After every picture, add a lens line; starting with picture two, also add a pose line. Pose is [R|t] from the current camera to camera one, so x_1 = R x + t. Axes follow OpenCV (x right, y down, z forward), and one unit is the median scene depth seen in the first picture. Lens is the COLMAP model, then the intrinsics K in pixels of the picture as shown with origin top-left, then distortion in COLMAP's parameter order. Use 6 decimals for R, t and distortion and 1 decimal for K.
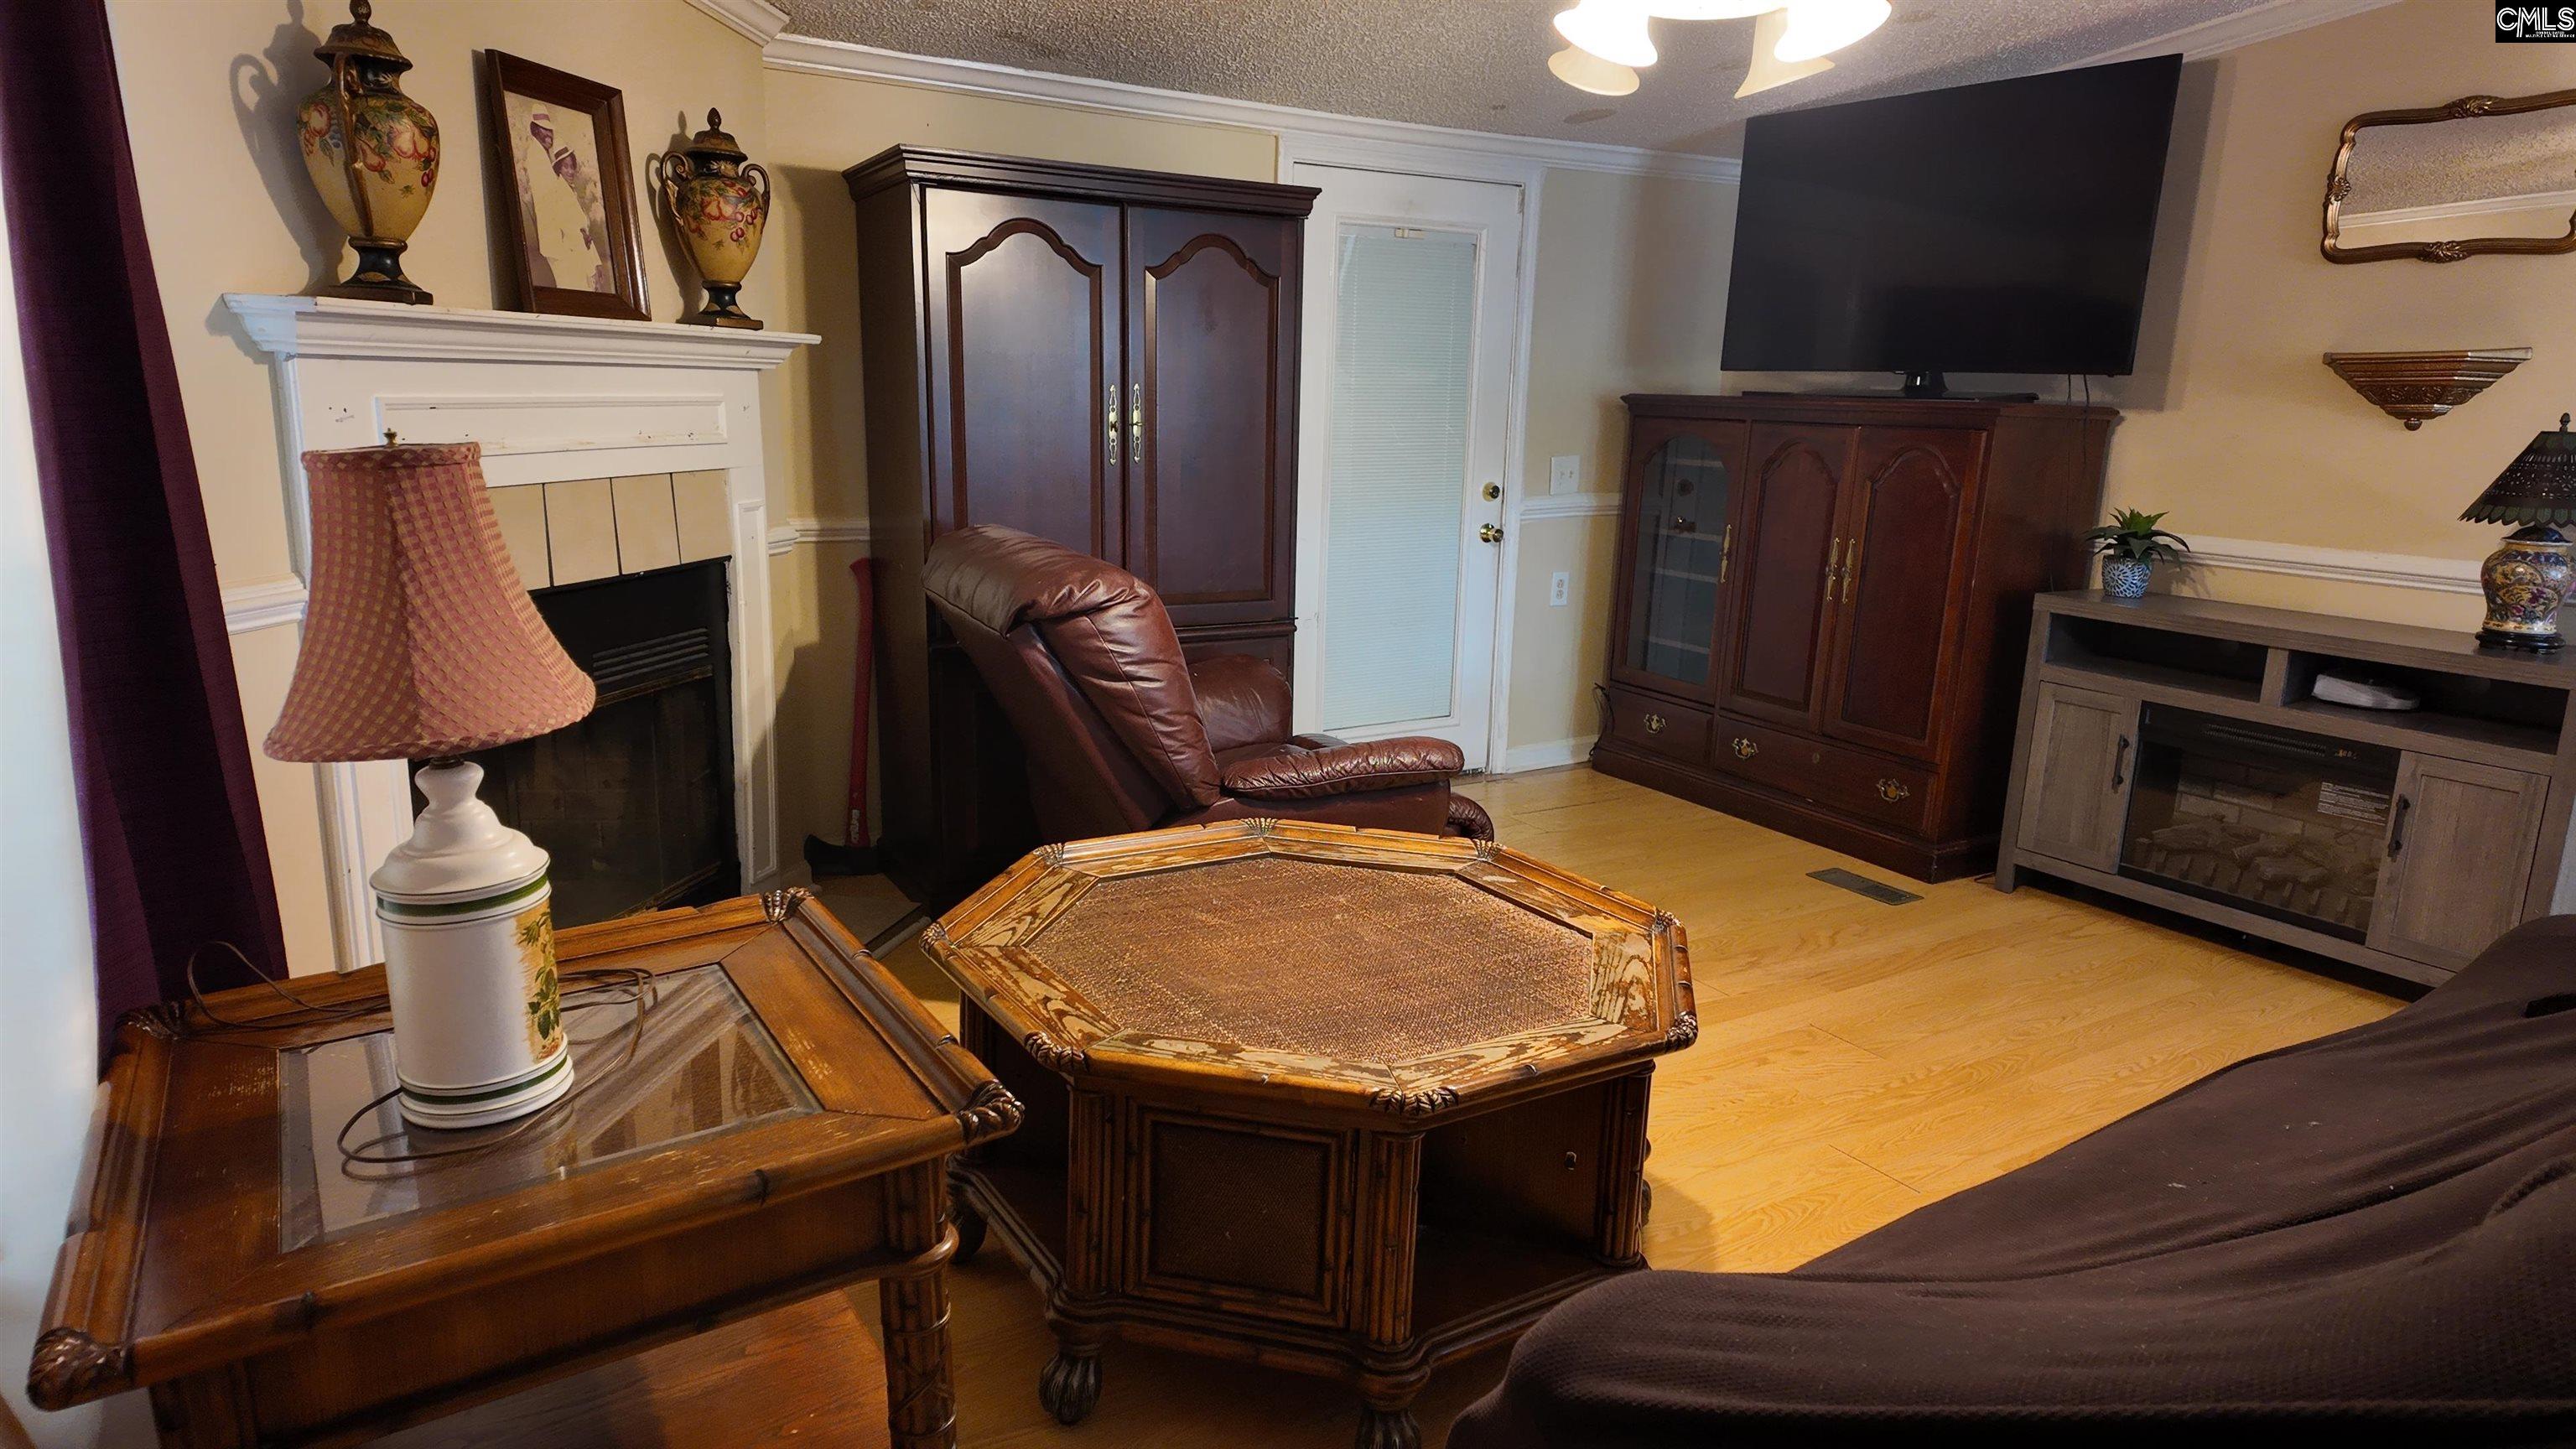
lens RADIAL K [[1530.2, 0, 1288.0], [0, 1530.2, 724.5], [0, 0, 1]] dist [0.001378, -0.030171]
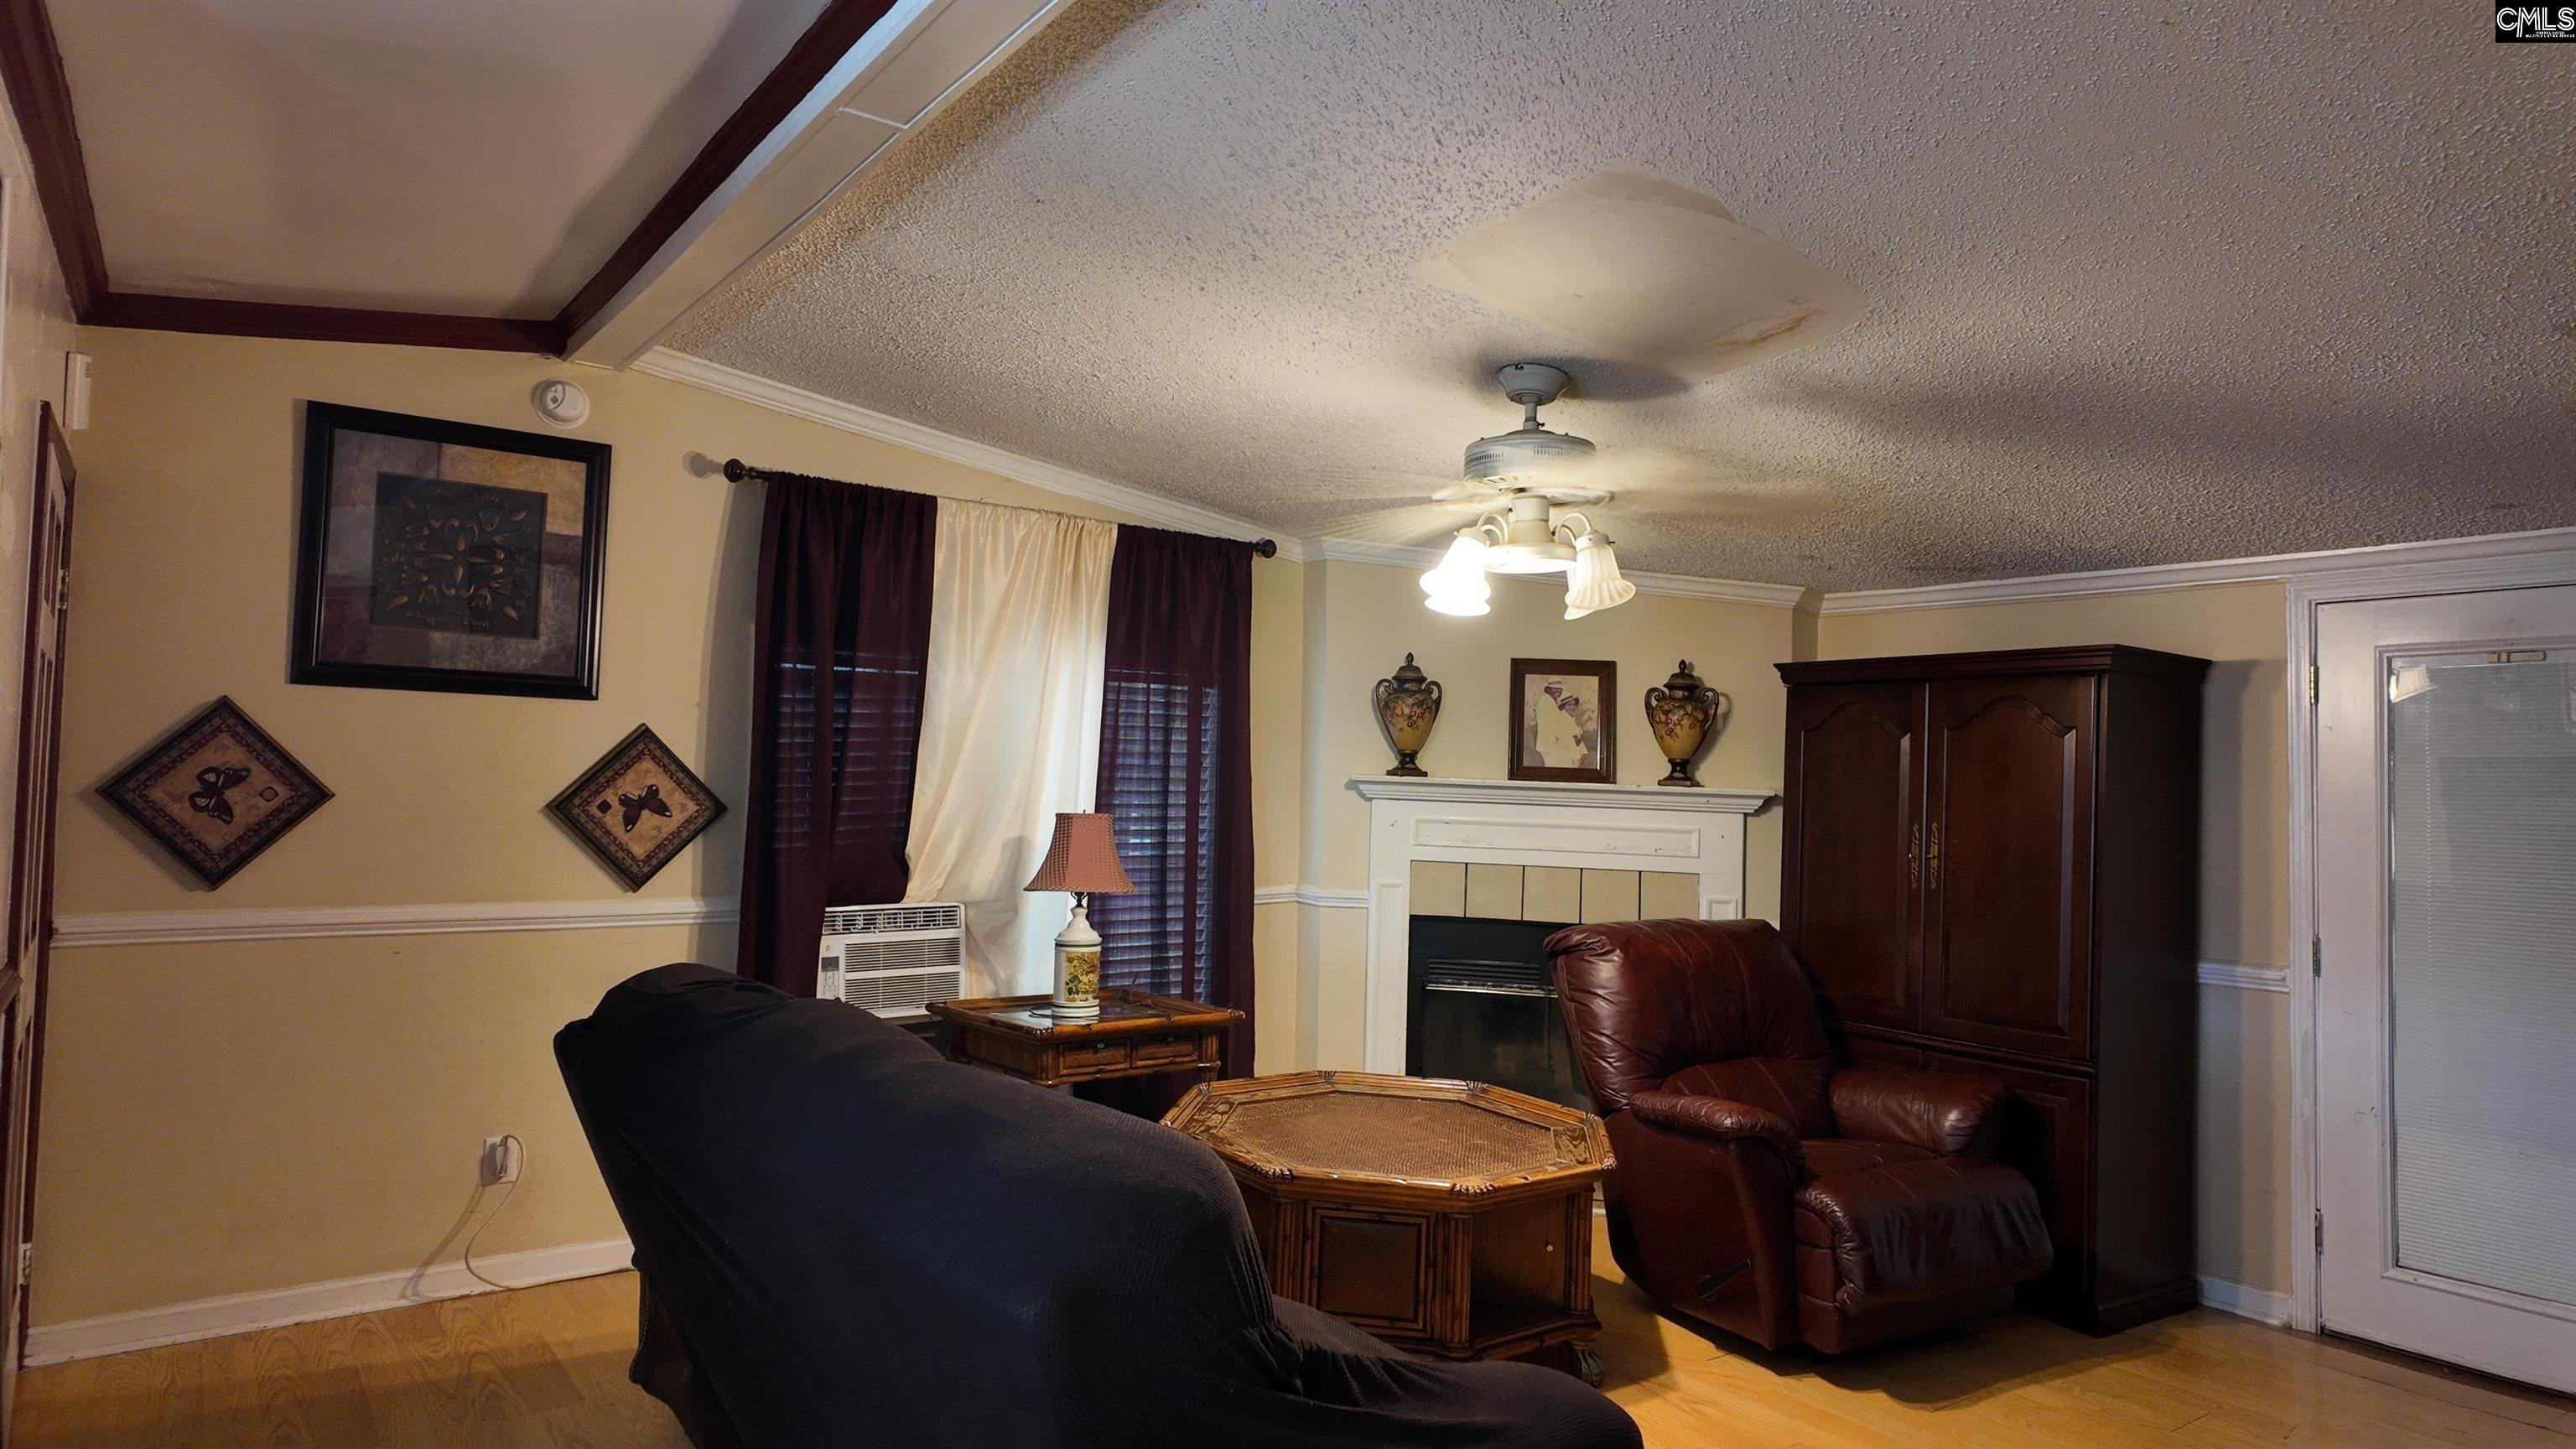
lens RADIAL K [[1488.1, 0, 1288.0], [0, 1488.1, 724.5], [0, 0, 1]] dist [0.074755, -0.079955]
pose [[0.057737, -0.073411, -0.995629, 1.306516], [-0.254687, 0.963211, -0.085790, -0.086389], [0.965298, 0.258527, 0.036916, 0.565494]]
